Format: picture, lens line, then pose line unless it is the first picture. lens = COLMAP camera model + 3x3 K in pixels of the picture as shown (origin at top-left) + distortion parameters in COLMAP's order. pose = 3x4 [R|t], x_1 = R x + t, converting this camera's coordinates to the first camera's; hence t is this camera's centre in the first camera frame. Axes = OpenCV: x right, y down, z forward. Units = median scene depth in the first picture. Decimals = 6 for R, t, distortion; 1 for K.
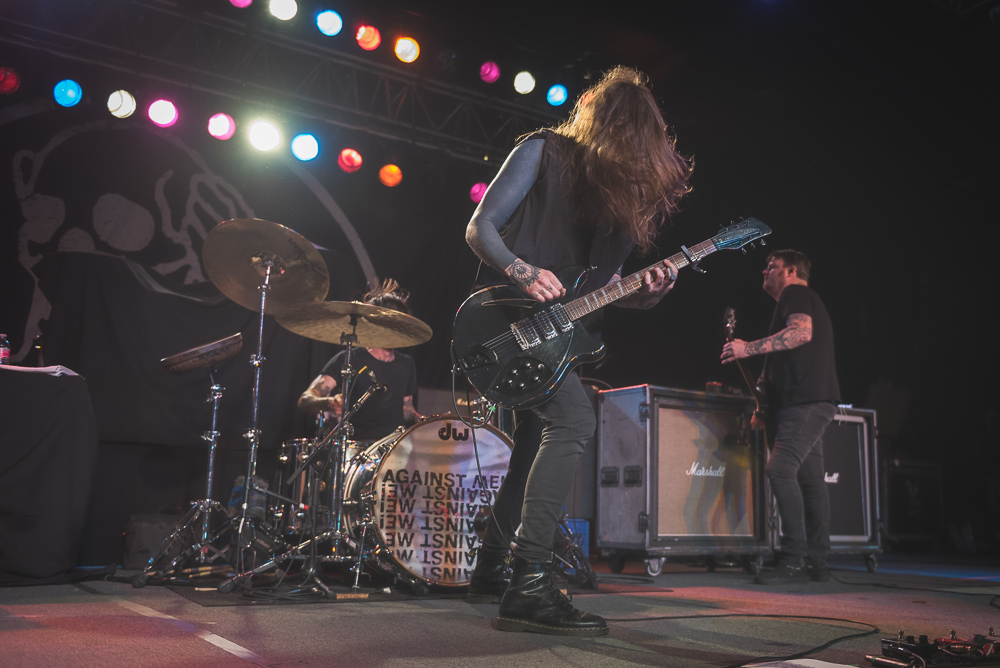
lens RADIAL K [[969.1, 0, 564.5], [0, 969.1, 337.0], [0, 0, 1]] dist [-0.003026, -0.004824]
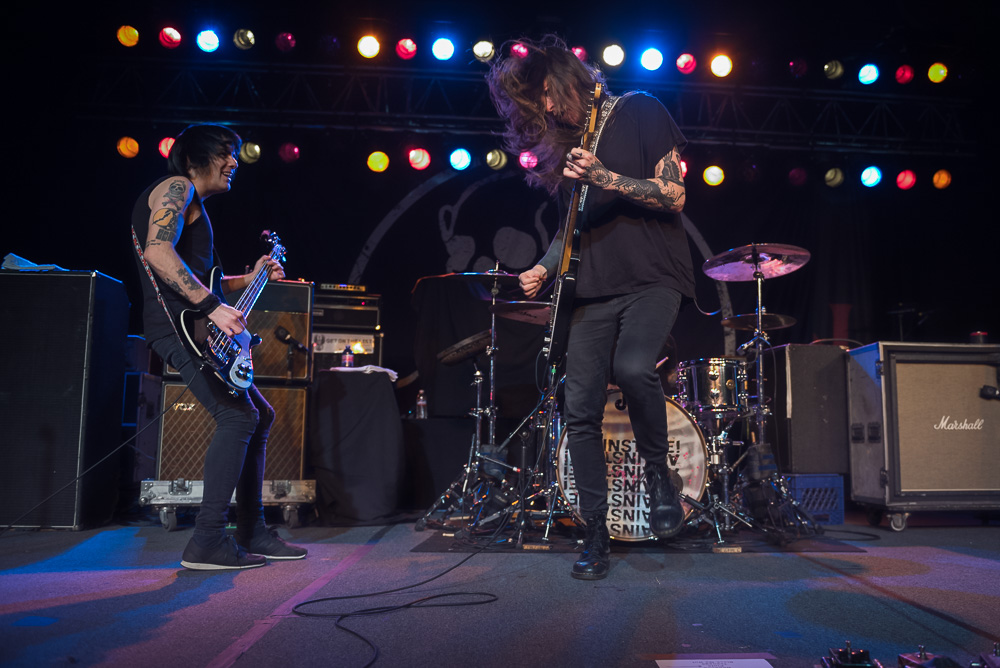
lens RADIAL K [[790.3, 0, 575.4], [0, 790.3, 336.7], [0, 0, 1]] dist [-0.049474, -0.002565]
pose [[0.870231, -0.082011, -0.485770, 0.280310], [0.096847, 0.995284, 0.005466, 0.012063], [0.483031, -0.051802, 0.874069, 0.185196]]
